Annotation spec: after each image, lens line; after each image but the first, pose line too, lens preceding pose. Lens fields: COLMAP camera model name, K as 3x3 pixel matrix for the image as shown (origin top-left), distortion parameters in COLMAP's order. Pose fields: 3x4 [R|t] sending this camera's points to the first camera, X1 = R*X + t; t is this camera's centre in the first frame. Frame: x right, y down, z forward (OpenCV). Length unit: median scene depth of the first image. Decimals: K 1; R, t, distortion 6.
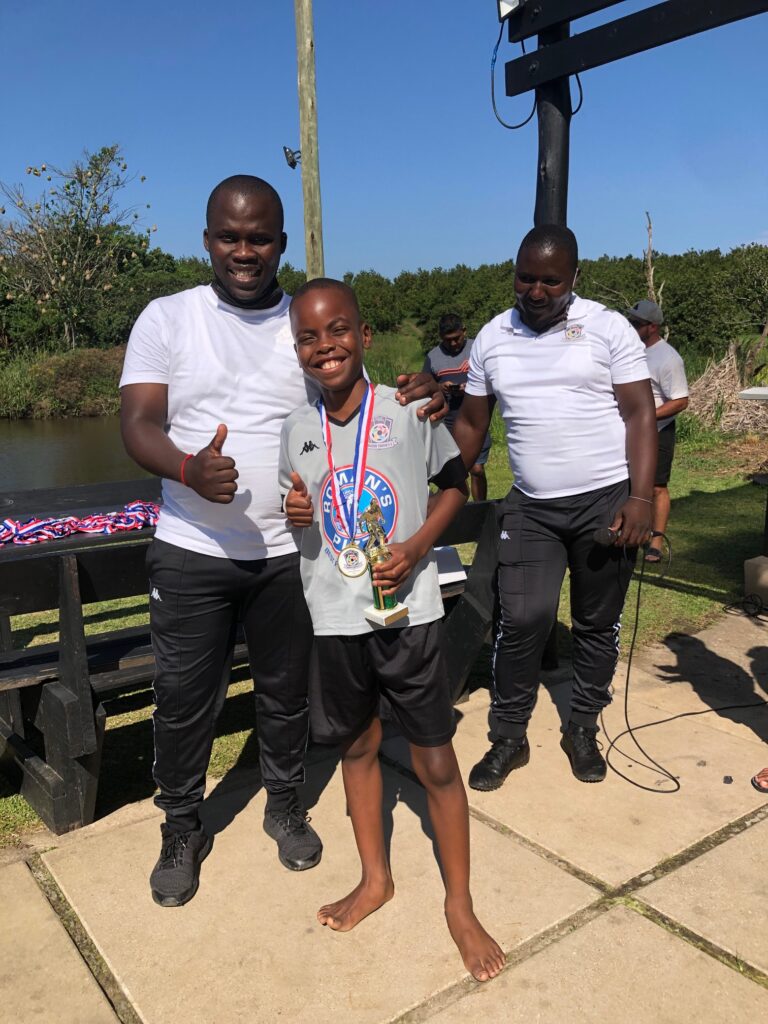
lens RADIAL K [[840.4, 0, 385.8], [0, 840.4, 523.5], [0, 0, 1]] dist [0.018638, -0.009094]
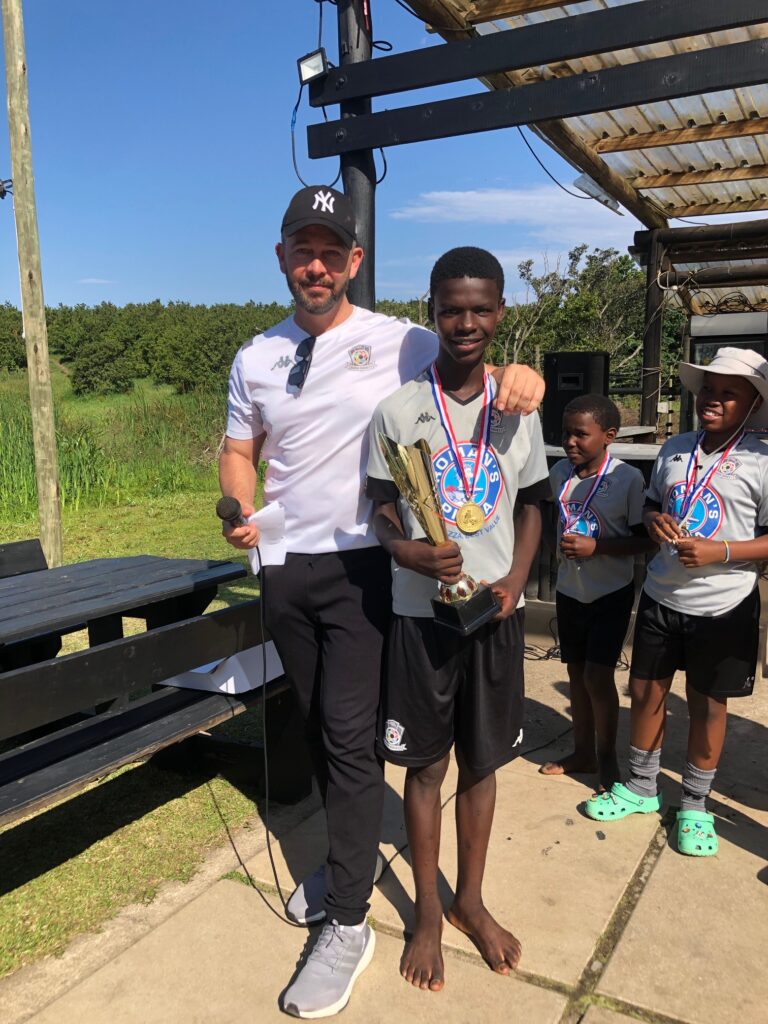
lens RADIAL K [[840.4, 0, 384.6], [0, 840.4, 501.4], [0, 0, 1]] dist [0.018638, -0.009094]
pose [[0.919475, -0.039579, 0.391151, -0.180888], [0.067245, 0.996091, -0.057281, -0.049418], [-0.387355, 0.078971, 0.918542, 0.101827]]
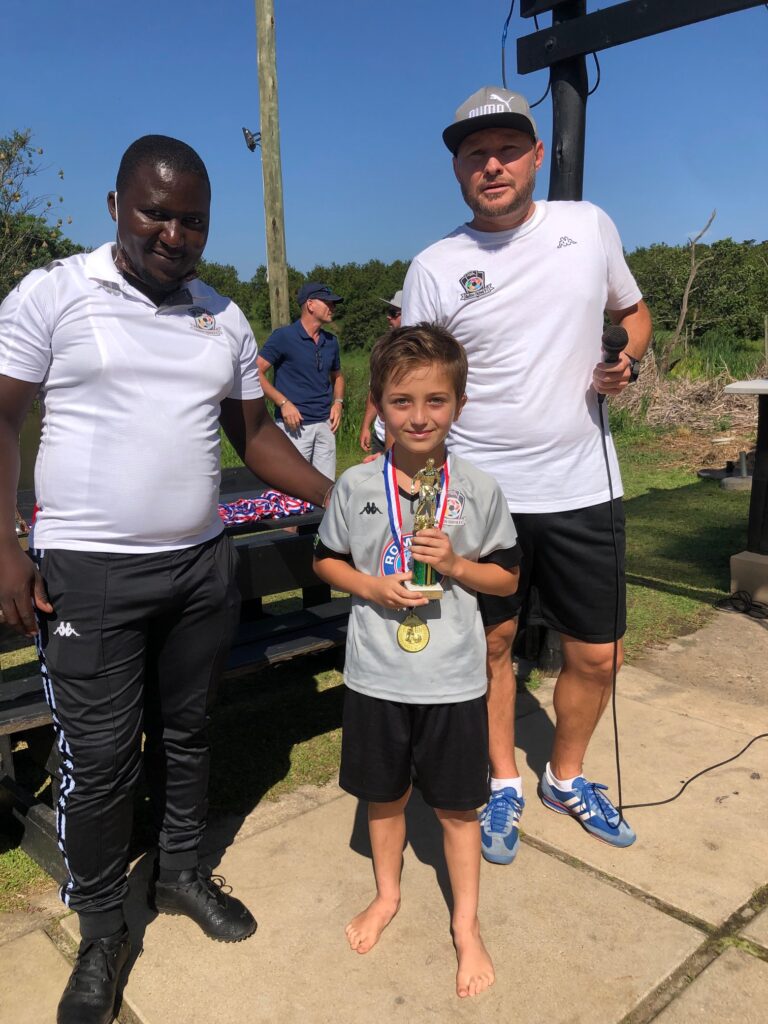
lens RADIAL K [[840.4, 0, 378.4], [0, 840.4, 515.6], [0, 0, 1]] dist [0.018638, -0.009094]
pose [[0.995700, -0.015412, 0.091343, -0.110763], [0.015701, 0.999874, -0.002445, -0.011567], [-0.091294, 0.003869, 0.995816, 0.075984]]
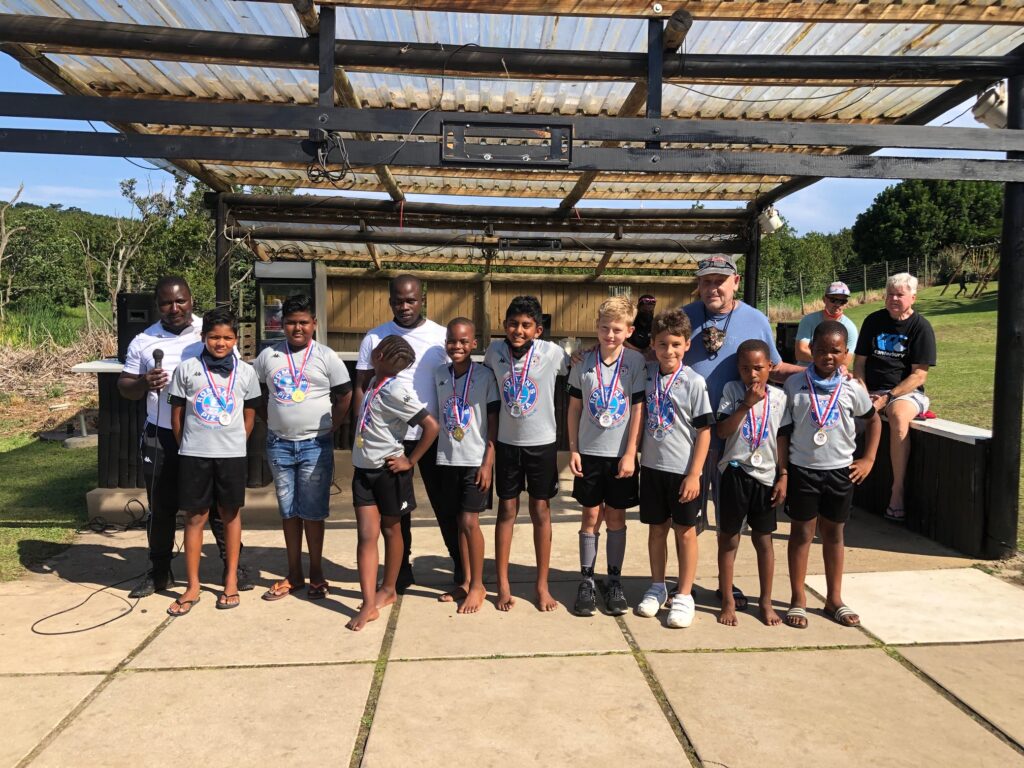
lens RADIAL K [[840.4, 0, 513.7], [0, 840.4, 365.3], [0, 0, 1]] dist [0.018638, -0.009094]
pose [[0.551051, -0.025151, 0.834093, -0.438245], [0.137661, 0.988591, -0.061137, 0.027829], [-0.823039, 0.148512, 0.548226, -0.437731]]
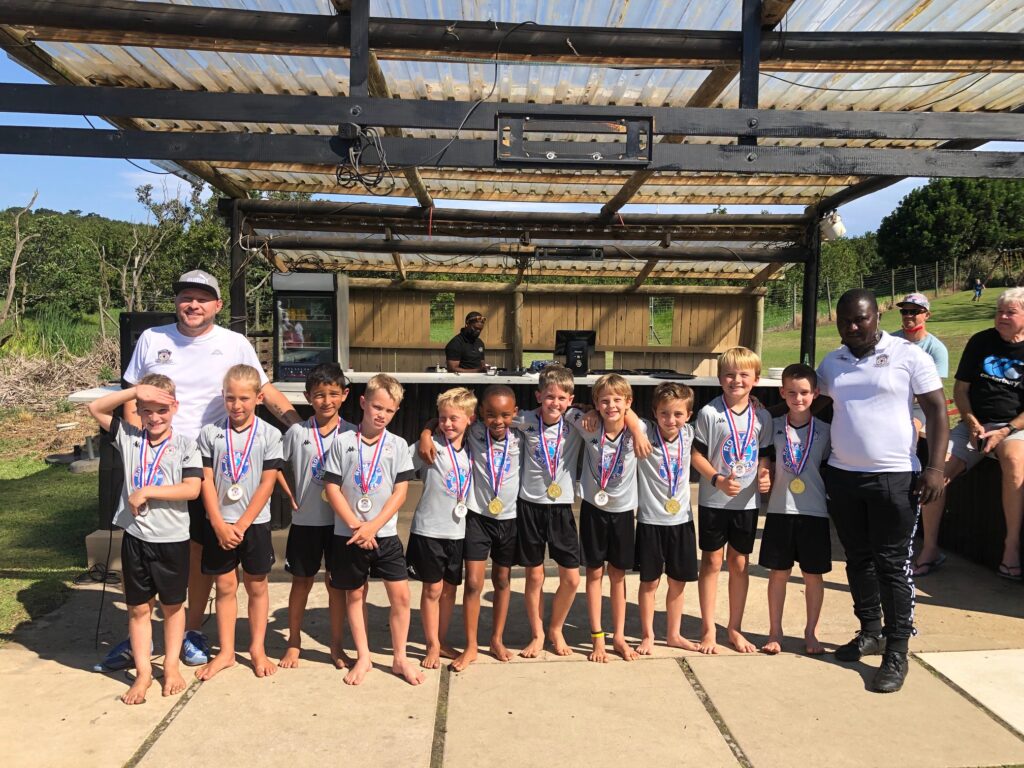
lens RADIAL K [[840.4, 0, 512.8], [0, 840.4, 370.8], [0, 0, 1]] dist [0.018638, -0.009094]
pose [[0.566651, -0.026800, 0.823522, -0.291112], [0.136947, 0.988633, -0.062057, -0.043640], [-0.812498, 0.147943, 0.563880, -0.262690]]
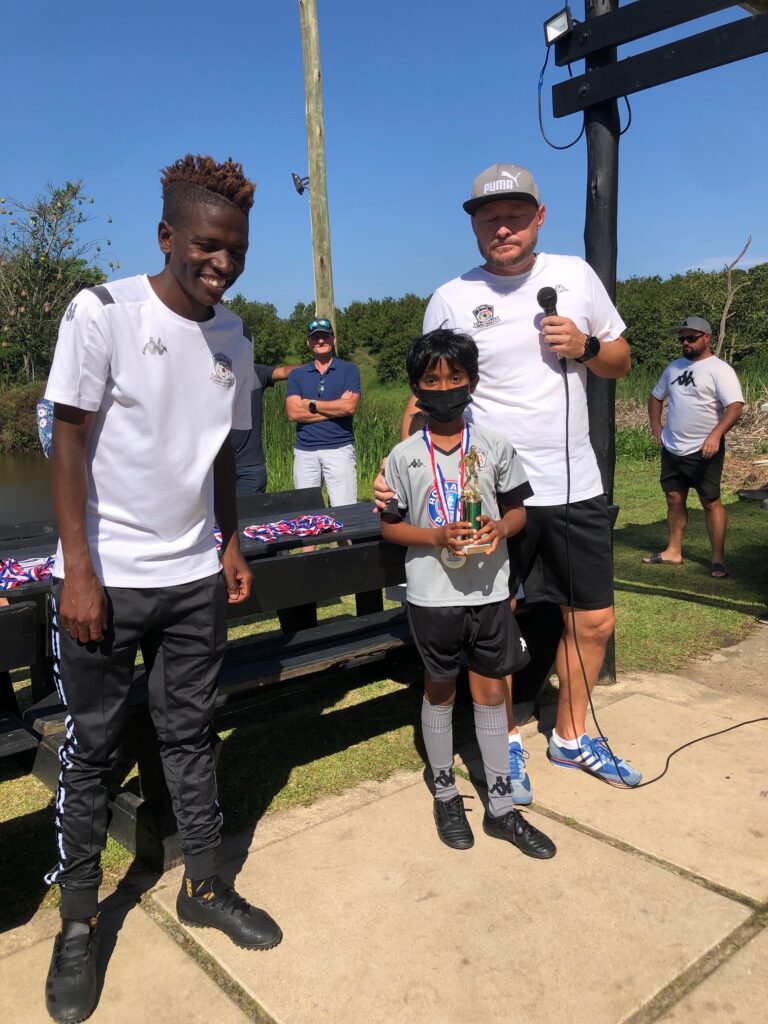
lens RADIAL K [[840.4, 0, 377.6], [0, 840.4, 511.1], [0, 0, 1]] dist [0.018638, -0.009094]
pose [[0.998639, -0.024833, 0.045866, -0.132300], [0.026956, 0.998565, -0.046272, 0.009323], [-0.044651, 0.047445, 0.997875, 0.016889]]
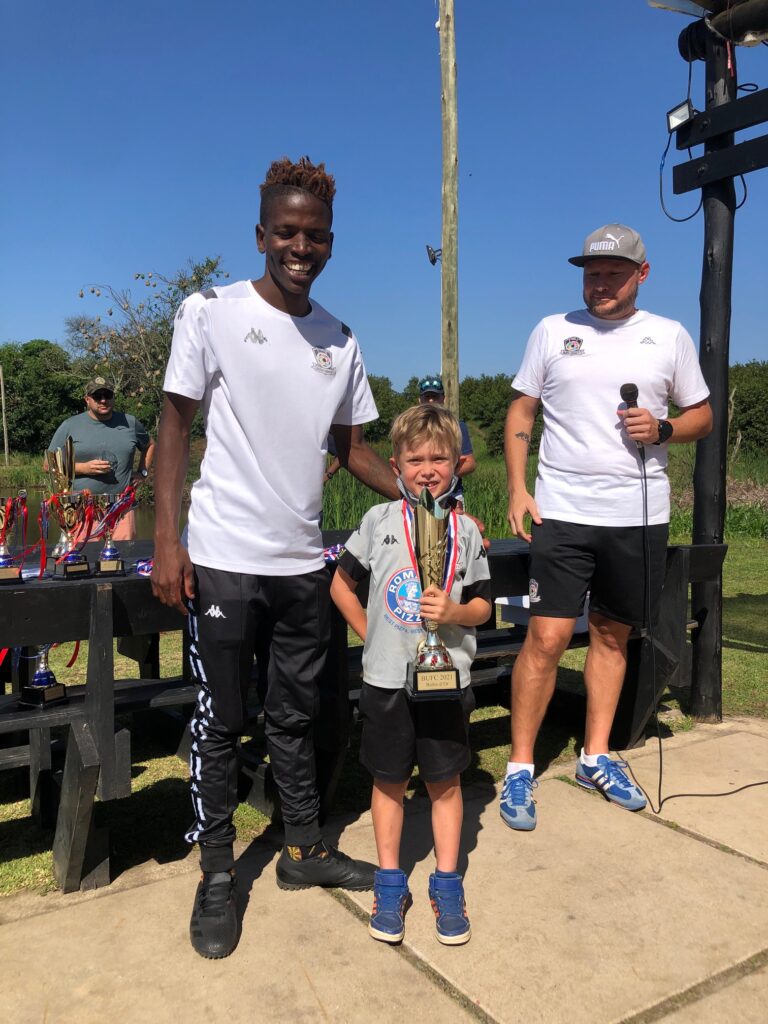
lens RADIAL K [[840.4, 0, 389.6], [0, 840.4, 503.1], [0, 0, 1]] dist [0.018638, -0.009094]
pose [[0.997604, 0.026160, -0.064048, -0.158041], [-0.034957, 0.989487, -0.140334, 0.075370], [0.059703, 0.142237, 0.988030, -0.079005]]
